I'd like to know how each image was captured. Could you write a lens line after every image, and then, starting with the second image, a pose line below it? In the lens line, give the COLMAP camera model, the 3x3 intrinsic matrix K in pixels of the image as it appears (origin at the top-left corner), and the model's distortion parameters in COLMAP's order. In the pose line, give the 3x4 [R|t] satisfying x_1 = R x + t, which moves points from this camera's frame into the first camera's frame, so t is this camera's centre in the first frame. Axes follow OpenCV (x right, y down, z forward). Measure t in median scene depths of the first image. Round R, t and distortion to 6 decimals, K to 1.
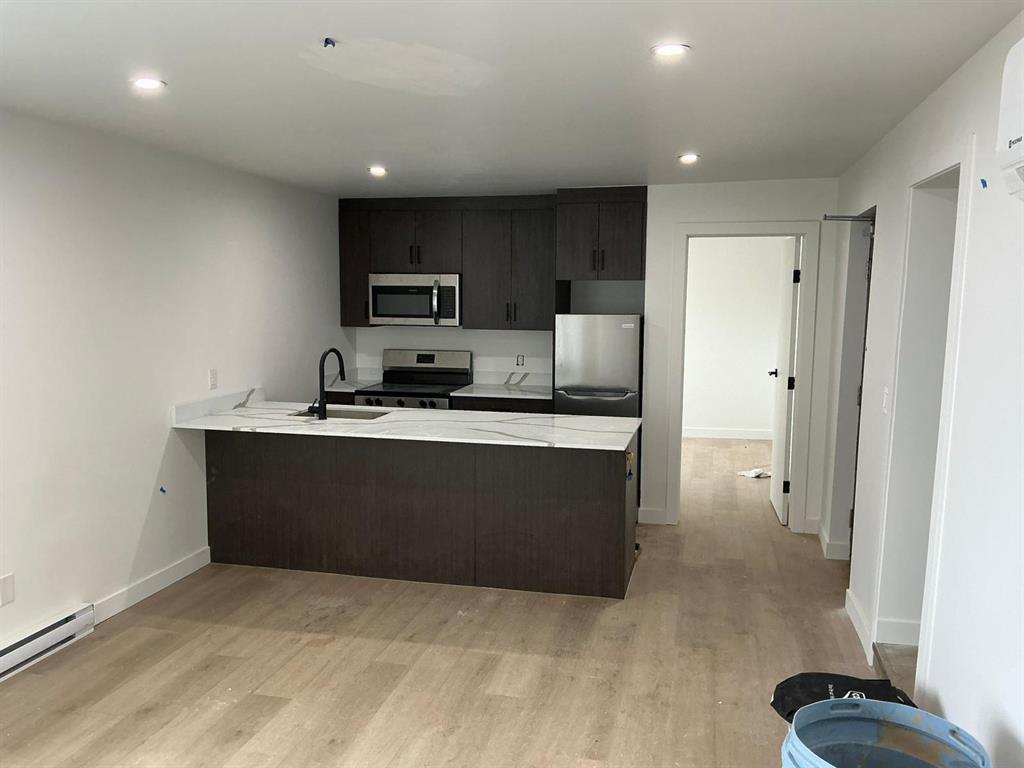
lens RADIAL K [[855.3, 0, 512.0], [0, 855.3, 384.0], [0, 0, 1]] dist [0.033683, 0.001883]
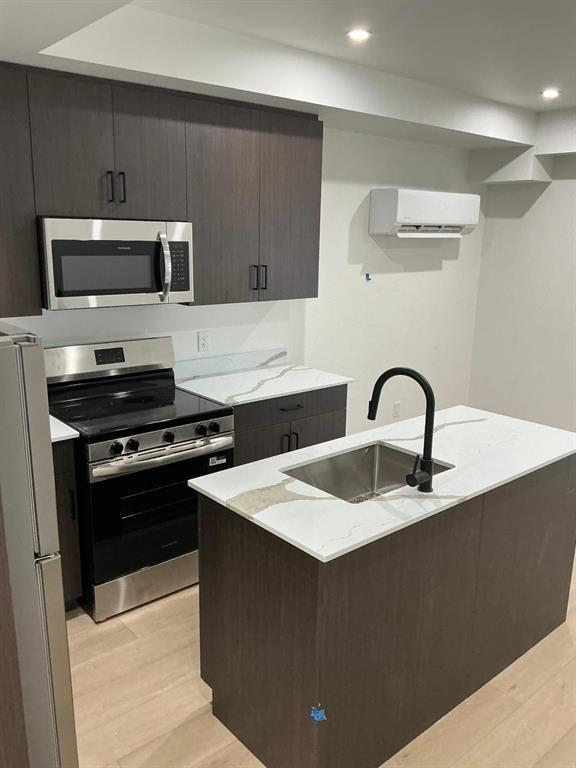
lens RADIAL K [[639.5, 0, 288.0], [0, 639.5, 384.0], [0, 0, 1]] dist [0.000198, -0.004686]
pose [[0.600632, -0.181045, 0.778758, -0.461127], [0.082669, 0.982867, 0.164737, -0.089100], [-0.795240, -0.034568, 0.605309, 0.705526]]
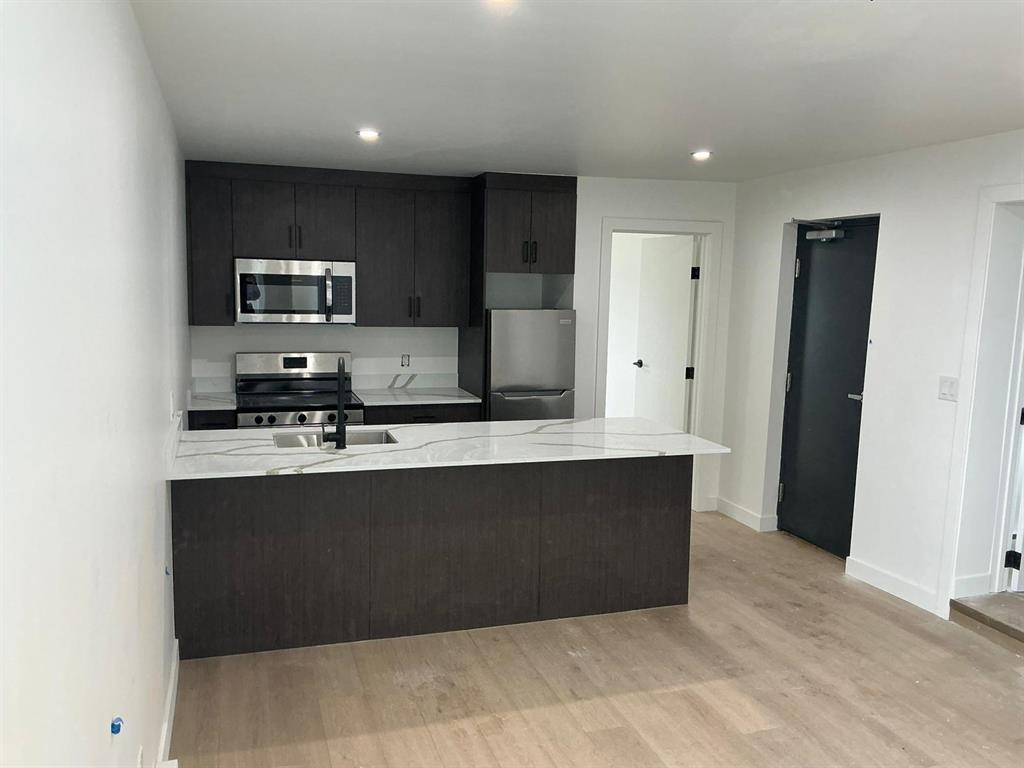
lens RADIAL K [[852.6, 0, 512.0], [0, 852.6, 384.0], [0, 0, 1]] dist [0.000198, -0.004686]
pose [[0.848608, -0.051228, 0.526536, -0.419107], [0.042172, 0.998684, 0.029197, -0.028179], [-0.527338, -0.002571, 0.849651, 0.218032]]
